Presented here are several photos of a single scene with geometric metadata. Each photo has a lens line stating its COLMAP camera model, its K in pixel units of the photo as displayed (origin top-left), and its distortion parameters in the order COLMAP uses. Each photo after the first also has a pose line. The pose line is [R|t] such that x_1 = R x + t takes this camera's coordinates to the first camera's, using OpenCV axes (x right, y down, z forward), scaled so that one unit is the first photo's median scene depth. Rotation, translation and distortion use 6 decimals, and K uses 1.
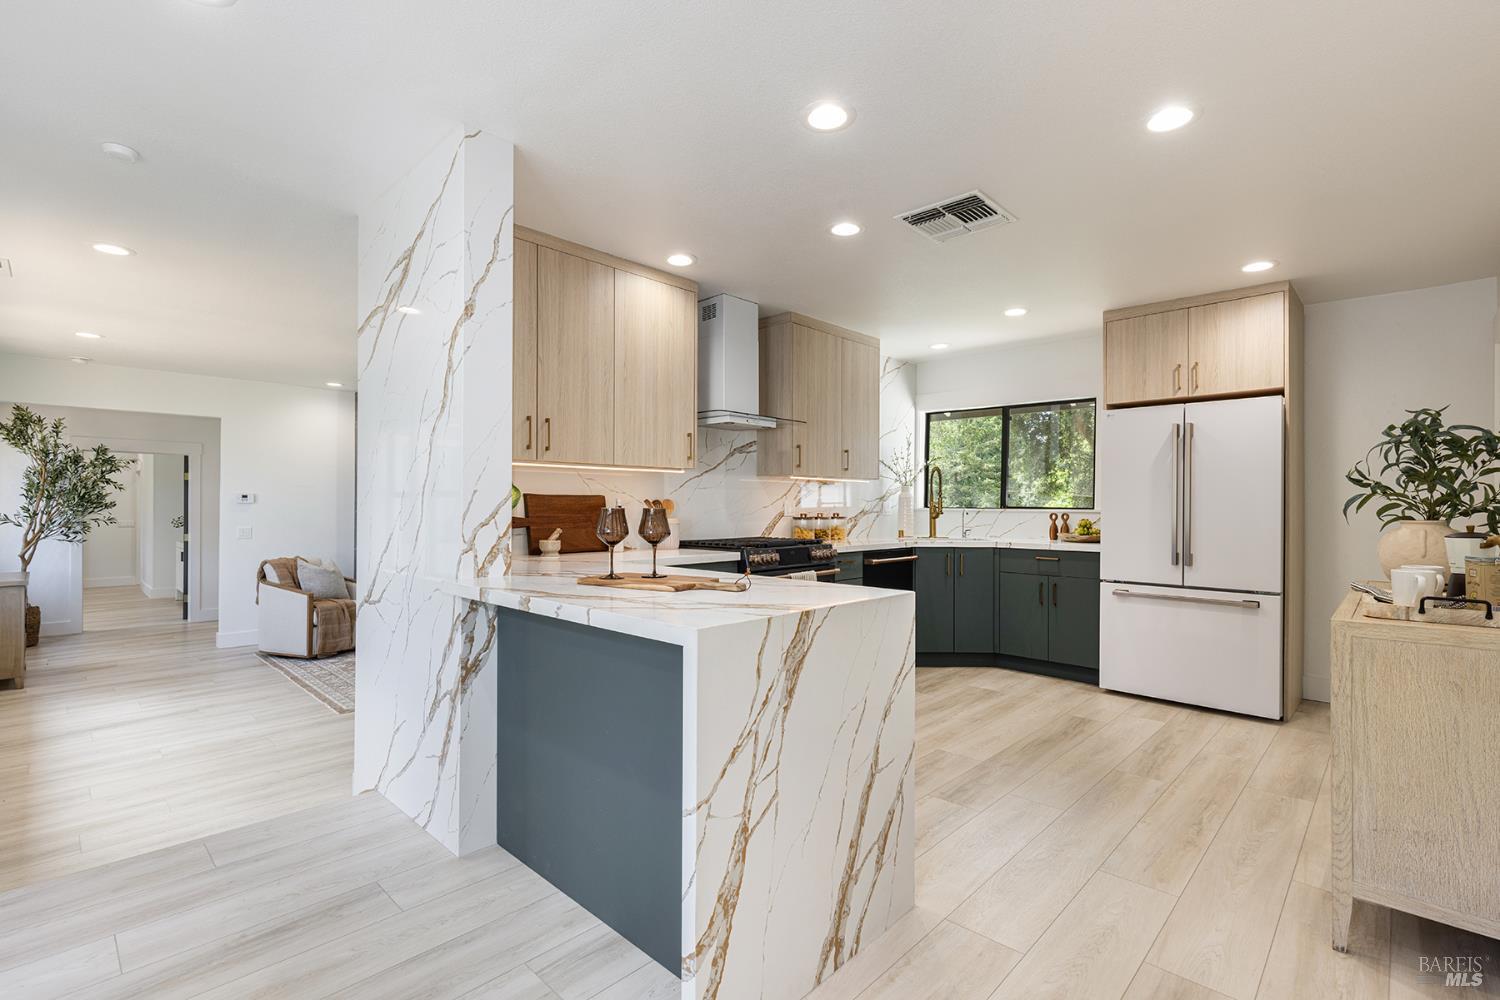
lens RADIAL K [[675.7, 0, 755.8], [0, 675.7, 505.3], [0, 0, 1]] dist [0.011340, -0.000103]
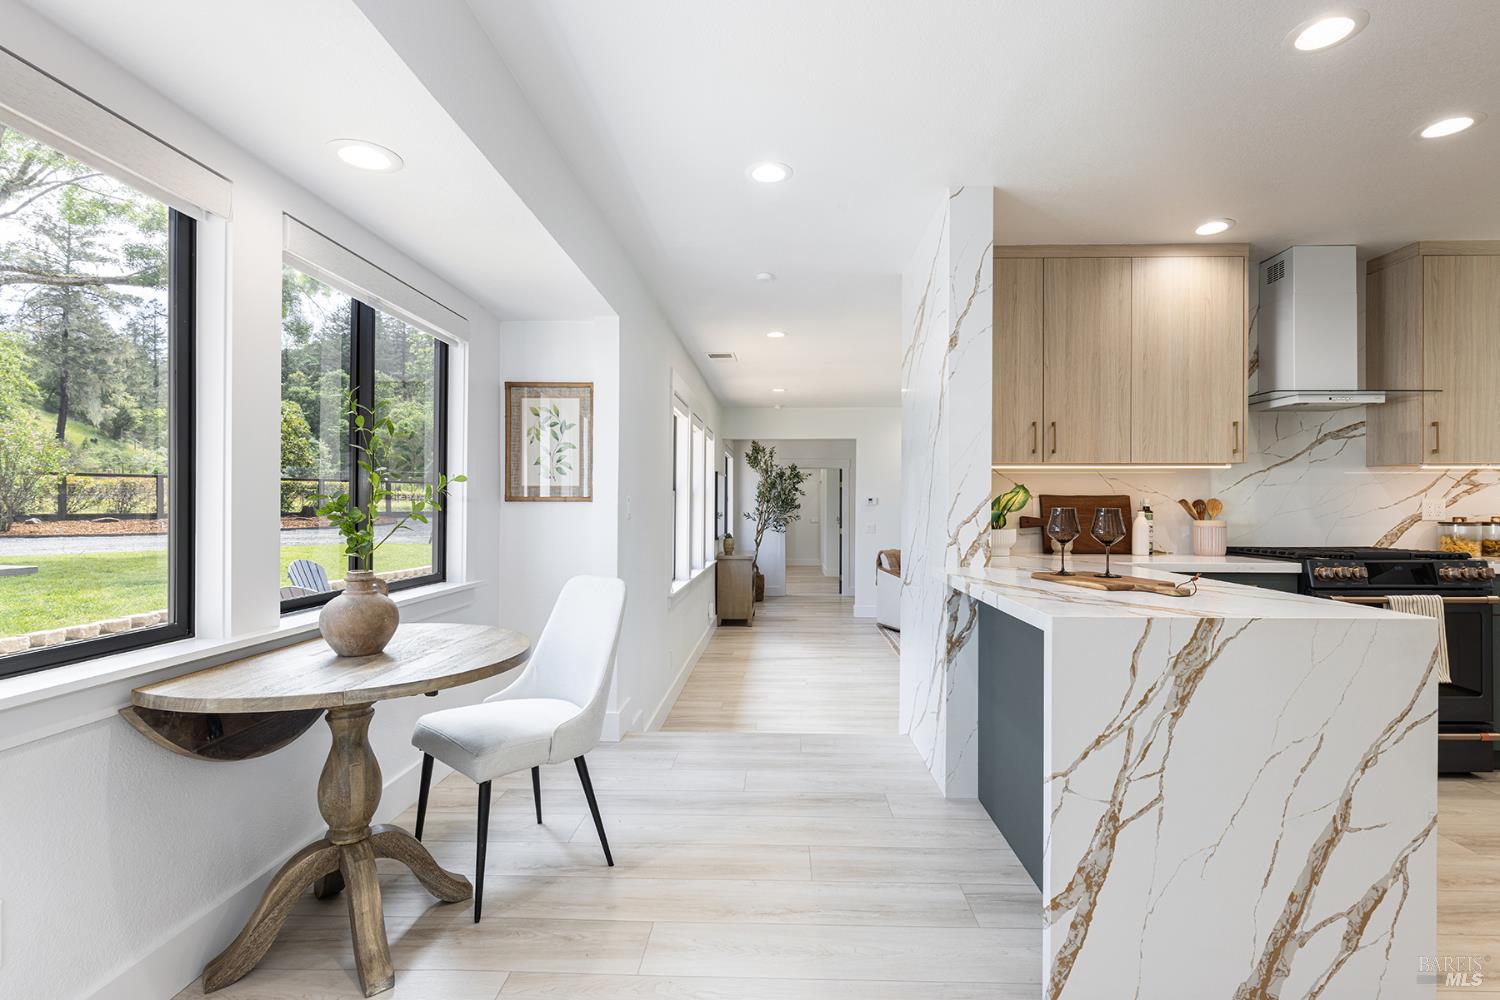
lens RADIAL K [[705.6, 0, 770.2], [0, 705.6, 506.6], [0, 0, 1]] dist [0.000413, -0.000376]
pose [[0.676567, -0.001054, -0.736381, 0.161019], [0.000979, 0.999999, -0.000532, 0.001111], [0.736381, -0.000361, 0.676567, -0.043903]]
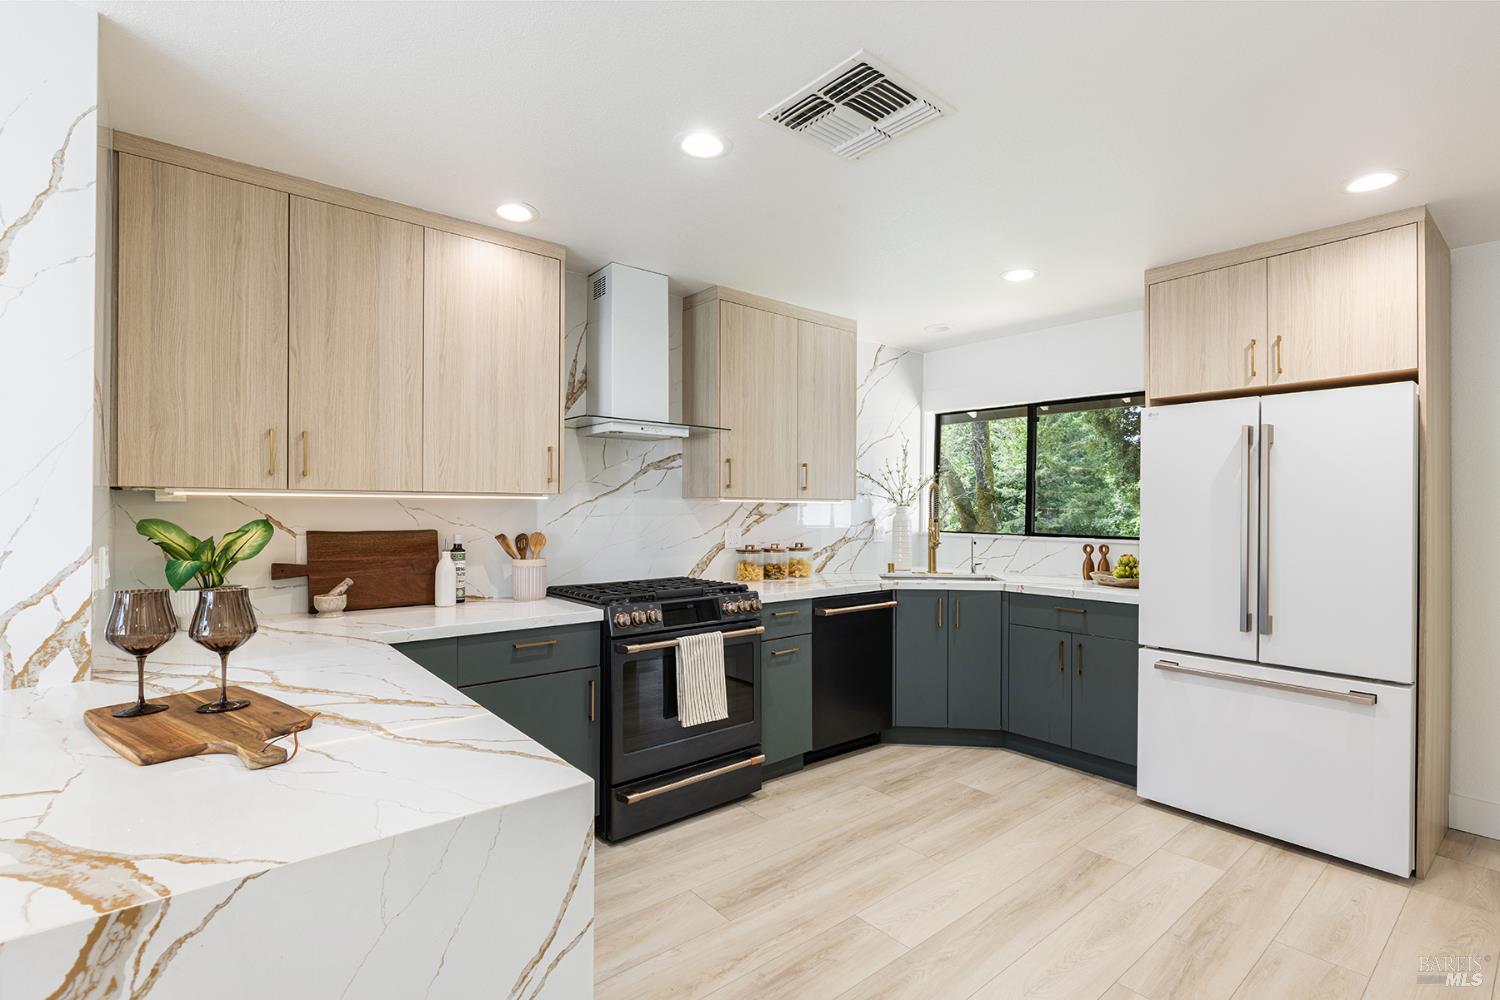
lens RADIAL K [[687.6, 0, 754.8], [0, 687.6, 509.8], [0, 0, 1]] dist [-0.001046, 0.000423]
pose [[0.993565, 0.000244, -0.113266, 0.212054], [-0.000194, 1.000000, 0.000452, -0.036902], [0.113266, -0.000428, 0.993565, 0.264051]]
